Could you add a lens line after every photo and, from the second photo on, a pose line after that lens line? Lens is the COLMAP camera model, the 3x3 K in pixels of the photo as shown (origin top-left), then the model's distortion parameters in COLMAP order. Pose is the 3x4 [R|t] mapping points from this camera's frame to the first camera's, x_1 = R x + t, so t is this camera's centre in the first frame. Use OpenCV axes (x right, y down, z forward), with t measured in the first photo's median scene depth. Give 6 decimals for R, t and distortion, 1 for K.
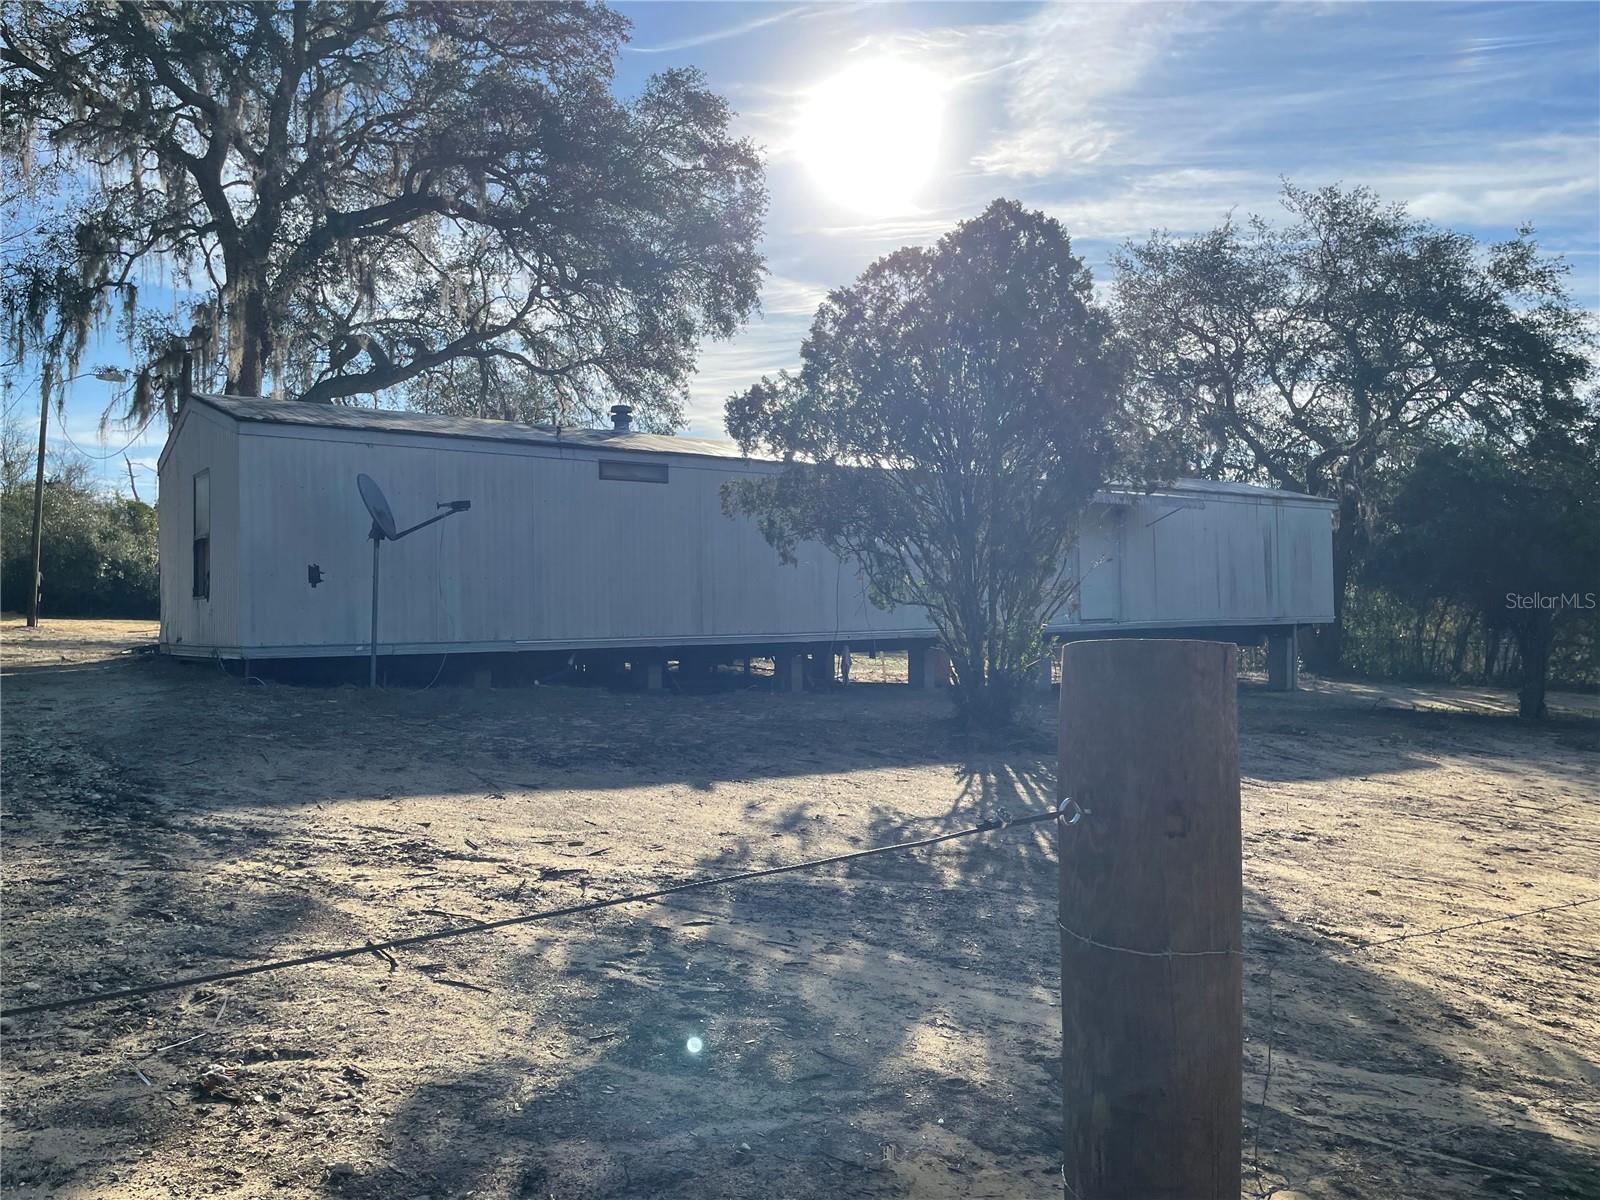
lens RADIAL K [[1215.1, 0, 795.3], [0, 1215.1, 600.1], [0, 0, 1]] dist [-0.001496, -0.001531]
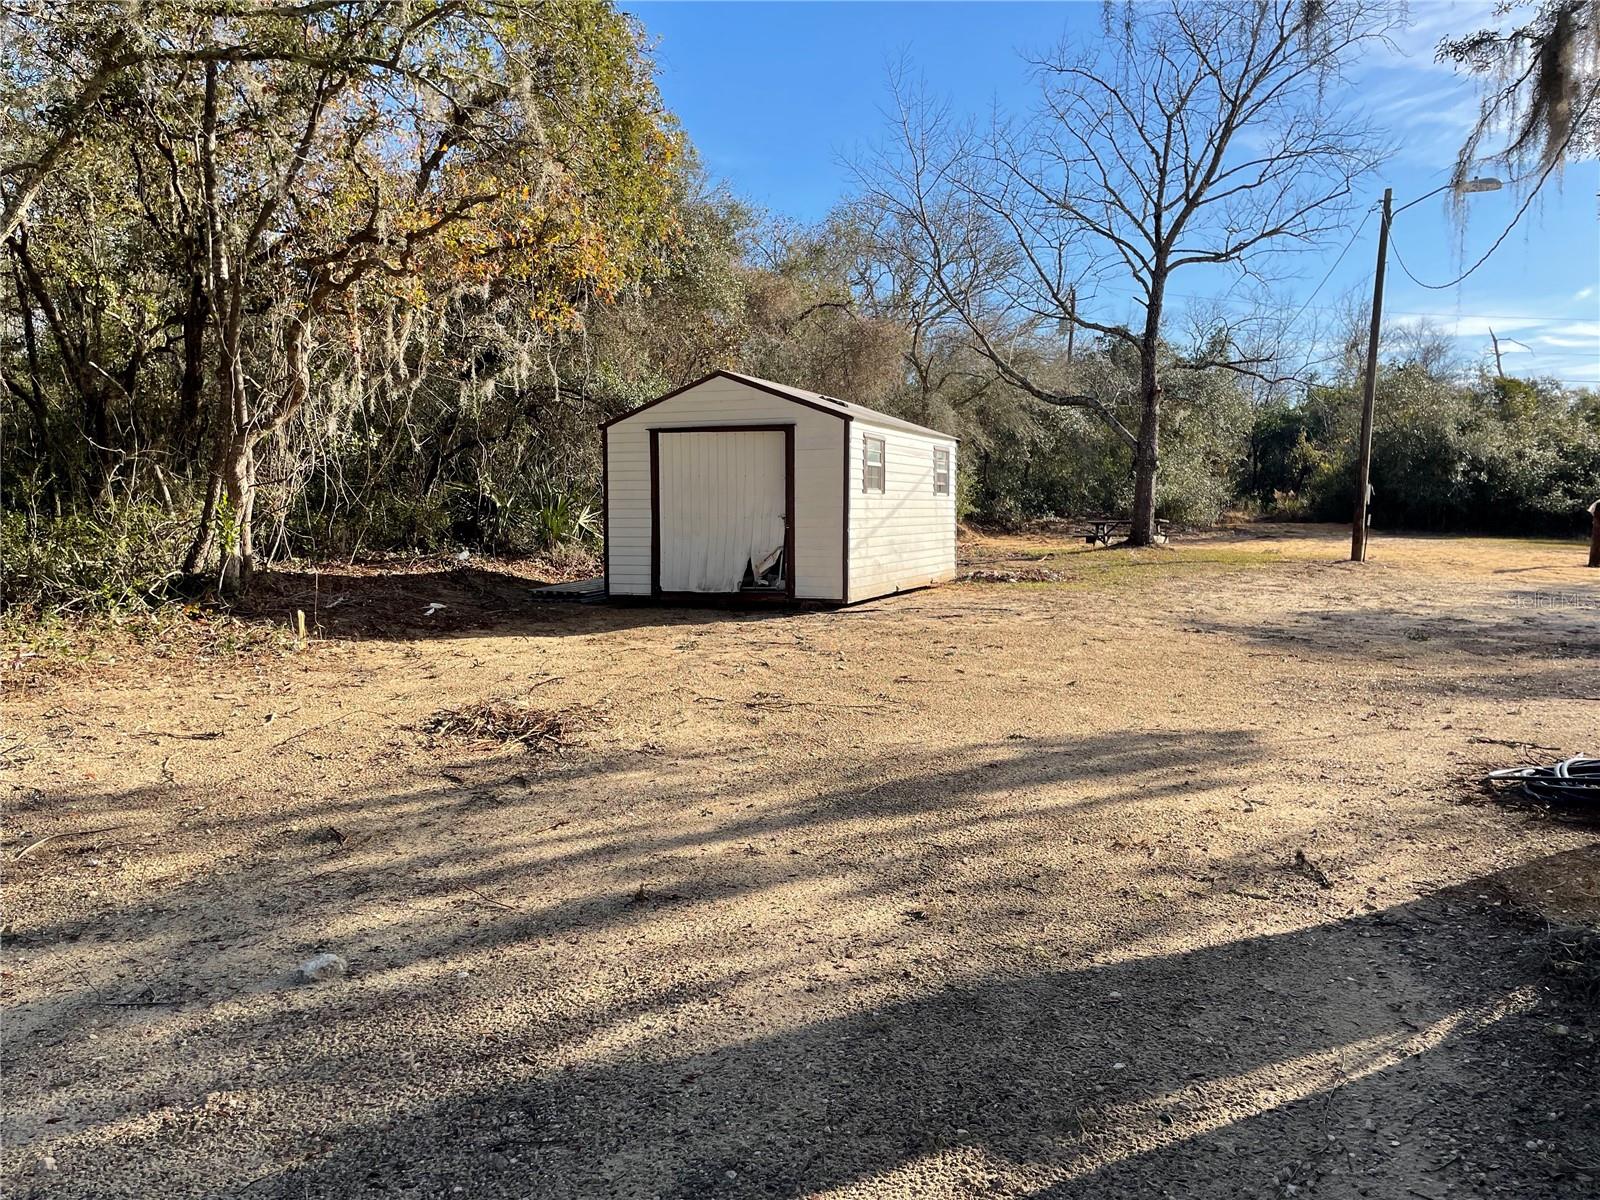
lens RADIAL K [[1215.1, 0, 794.8], [0, 1215.1, 600.3], [0, 0, 1]] dist [-0.001496, -0.001531]
pose [[0.523743, 0.060976, -0.849691, -0.130214], [0.016834, 0.996499, 0.081888, -0.013345], [0.851710, -0.057192, 0.520883, 0.231970]]
